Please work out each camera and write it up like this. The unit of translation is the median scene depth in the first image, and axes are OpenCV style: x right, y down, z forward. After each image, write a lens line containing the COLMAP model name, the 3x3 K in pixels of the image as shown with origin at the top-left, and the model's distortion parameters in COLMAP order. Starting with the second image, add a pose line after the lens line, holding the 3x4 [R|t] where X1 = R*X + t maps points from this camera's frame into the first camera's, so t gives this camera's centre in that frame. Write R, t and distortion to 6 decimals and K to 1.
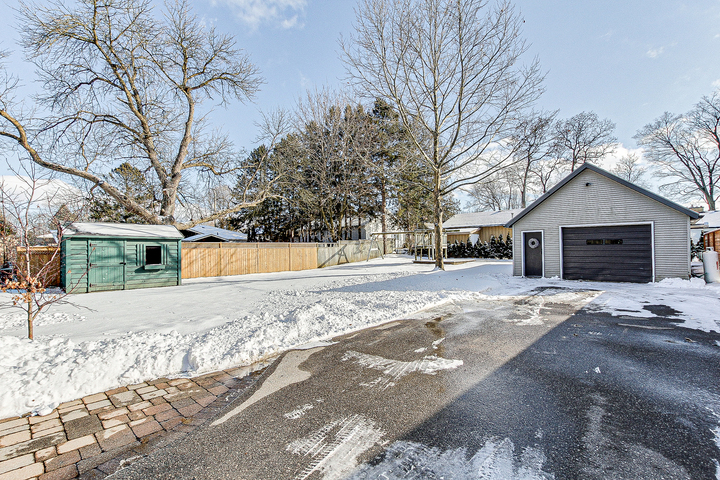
lens RADIAL K [[330.1, 0, 361.6], [0, 330.1, 242.0], [0, 0, 1]] dist [-0.005264, -0.000335]
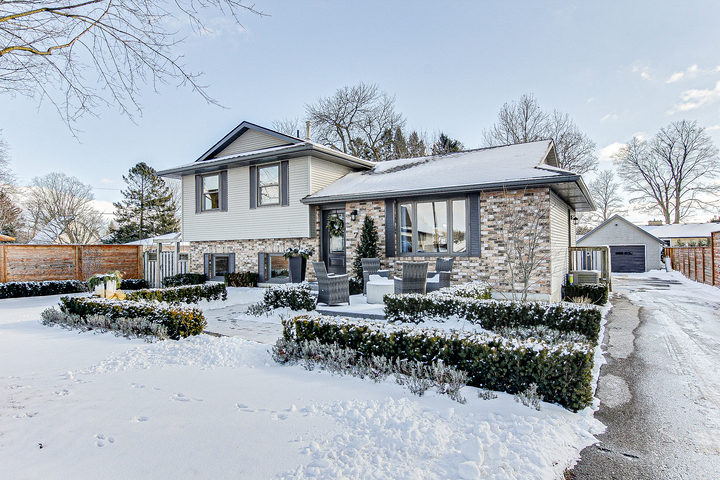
lens RADIAL K [[464.4, 0, 359.4], [0, 464.4, 241.1], [0, 0, 1]] dist [0.005914, 0.000810]
pose [[0.972778, 0.000814, 0.231736, -0.416126], [0.000982, 0.999970, -0.007634, -0.015530], [-0.231735, 0.007654, 0.972749, -0.387743]]
